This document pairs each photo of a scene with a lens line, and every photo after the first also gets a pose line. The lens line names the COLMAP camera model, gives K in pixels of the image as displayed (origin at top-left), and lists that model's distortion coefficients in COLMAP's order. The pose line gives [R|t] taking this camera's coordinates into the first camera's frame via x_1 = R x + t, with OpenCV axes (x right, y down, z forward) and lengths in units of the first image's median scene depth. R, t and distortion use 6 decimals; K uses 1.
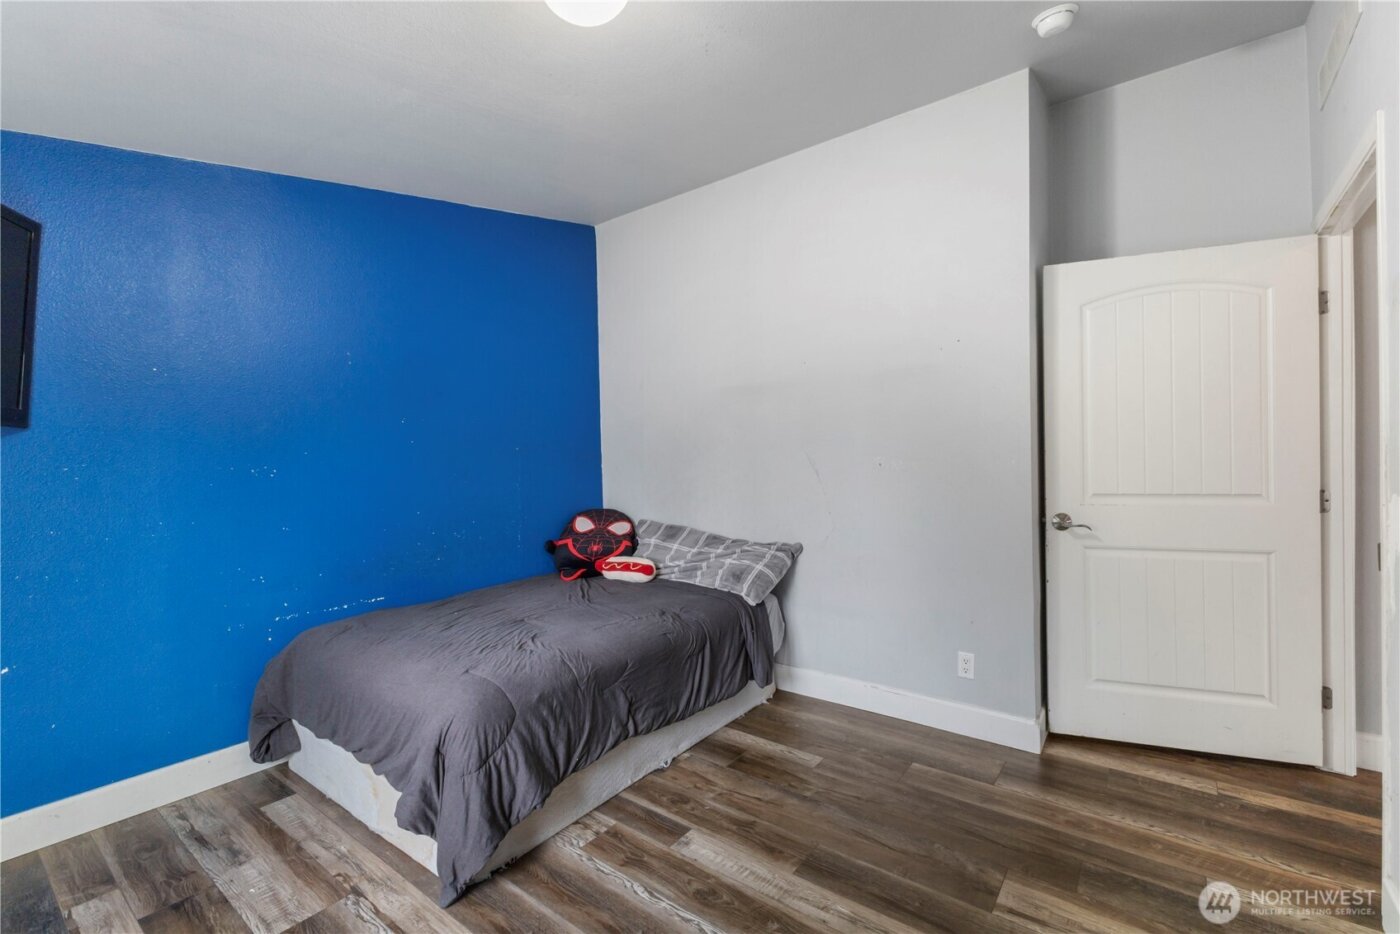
lens RADIAL K [[606.1, 0, 699.1], [0, 606.1, 462.4], [0, 0, 1]] dist [0.008556, 0.000024]
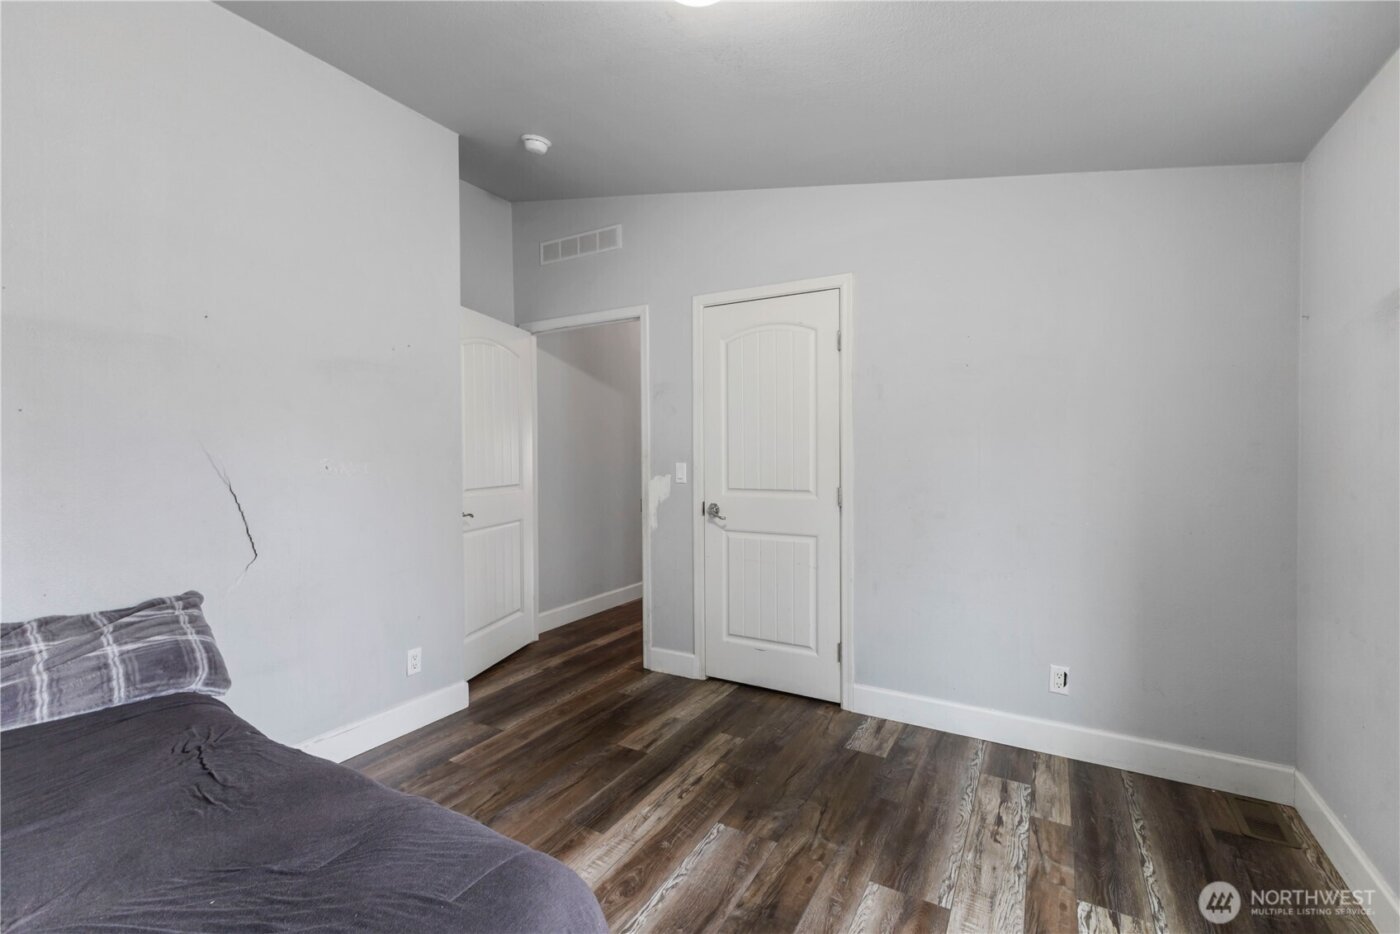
lens RADIAL K [[606.1, 0, 699.1], [0, 606.1, 462.4], [0, 0, 1]] dist [0.008556, 0.000024]
pose [[-0.131471, 0.008405, 0.991284, -0.814397], [0.013871, 0.999882, -0.006639, 0.010501], [-0.991223, 0.012878, -0.131572, 0.811538]]
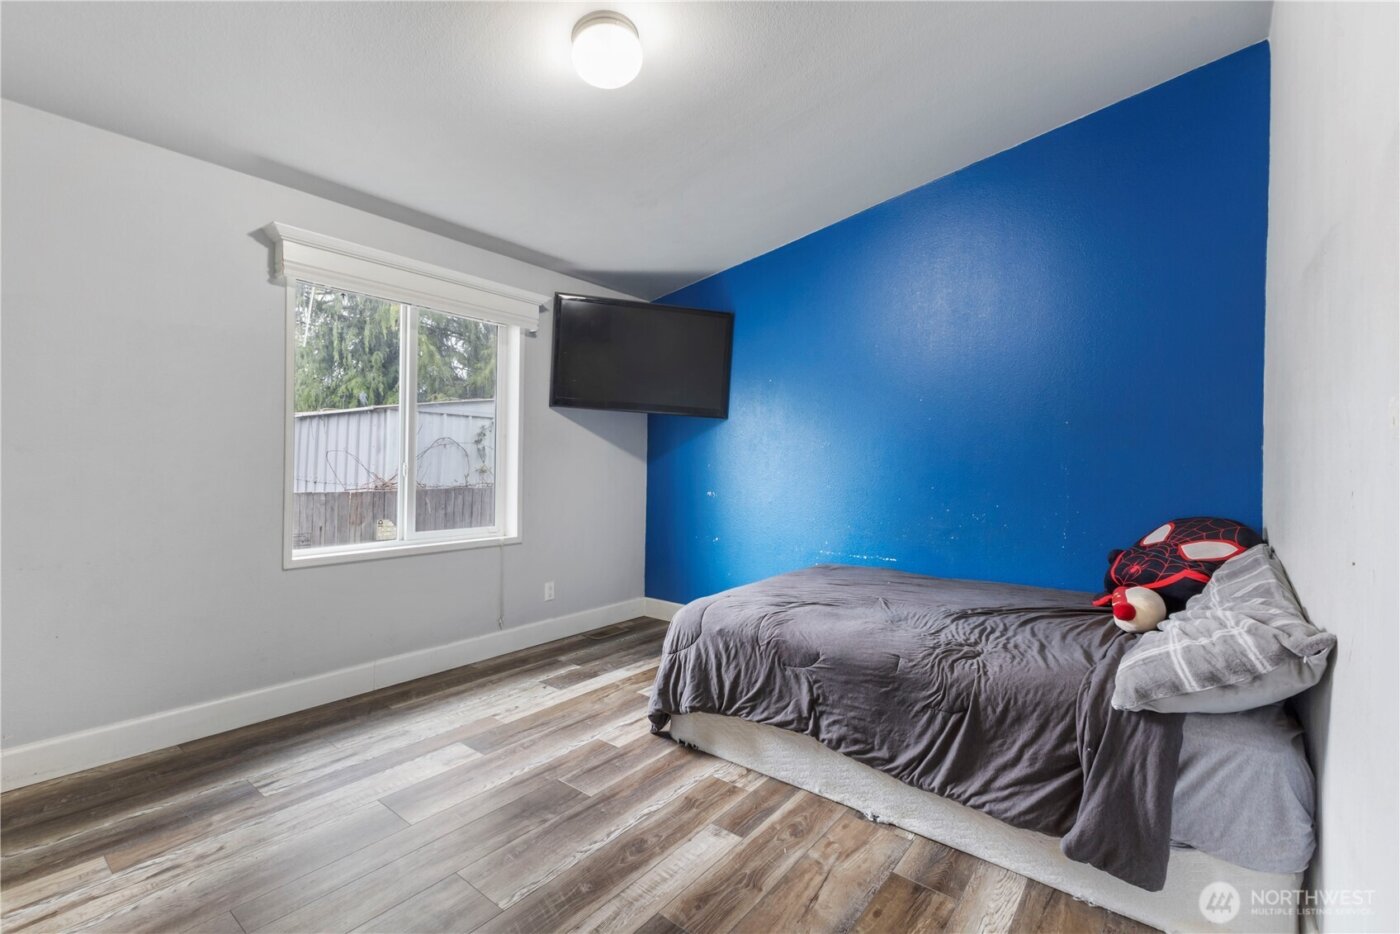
lens RADIAL K [[606.1, 0, 699.1], [0, 606.1, 462.4], [0, 0, 1]] dist [0.008556, 0.000024]
pose [[-0.011363, 0.022625, -0.999679, 0.815262], [-0.022370, 0.999488, 0.022875, 0.035304], [0.999685, 0.022623, -0.010851, 0.884814]]
